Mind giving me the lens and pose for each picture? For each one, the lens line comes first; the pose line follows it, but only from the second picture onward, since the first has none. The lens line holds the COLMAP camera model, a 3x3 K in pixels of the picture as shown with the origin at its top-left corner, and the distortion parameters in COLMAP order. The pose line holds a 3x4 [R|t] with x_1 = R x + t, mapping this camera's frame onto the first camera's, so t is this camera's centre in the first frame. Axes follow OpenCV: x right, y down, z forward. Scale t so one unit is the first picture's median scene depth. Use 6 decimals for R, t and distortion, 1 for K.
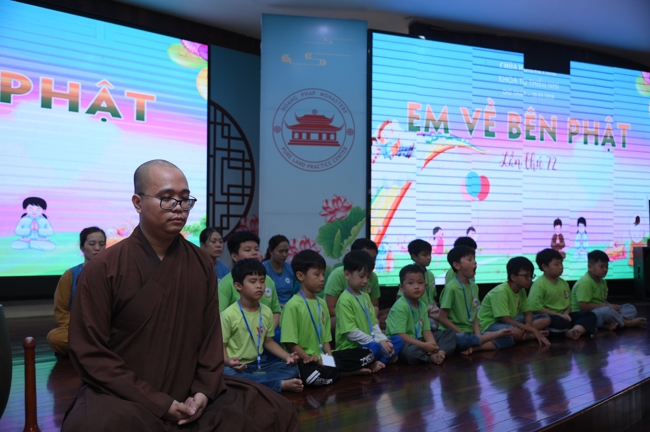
lens RADIAL K [[612.4, 0, 325.5], [0, 612.4, 216.4], [0, 0, 1]] dist [-0.037071, 0.000000]
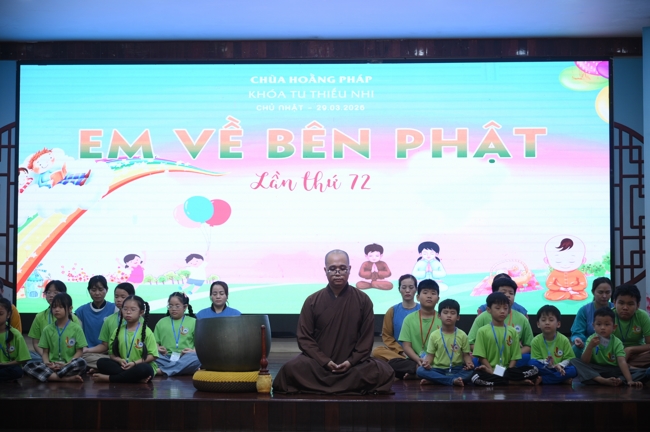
lens RADIAL K [[1209.6, 0, 324.9], [0, 1209.6, 215.5], [0, 0, 1]] dist [0.015086, 0.000000]
pose [[0.724571, -0.035853, -0.688267, 0.807575], [0.033788, 0.999293, -0.016485, -0.045539], [0.688372, -0.011311, 0.725270, -0.640536]]
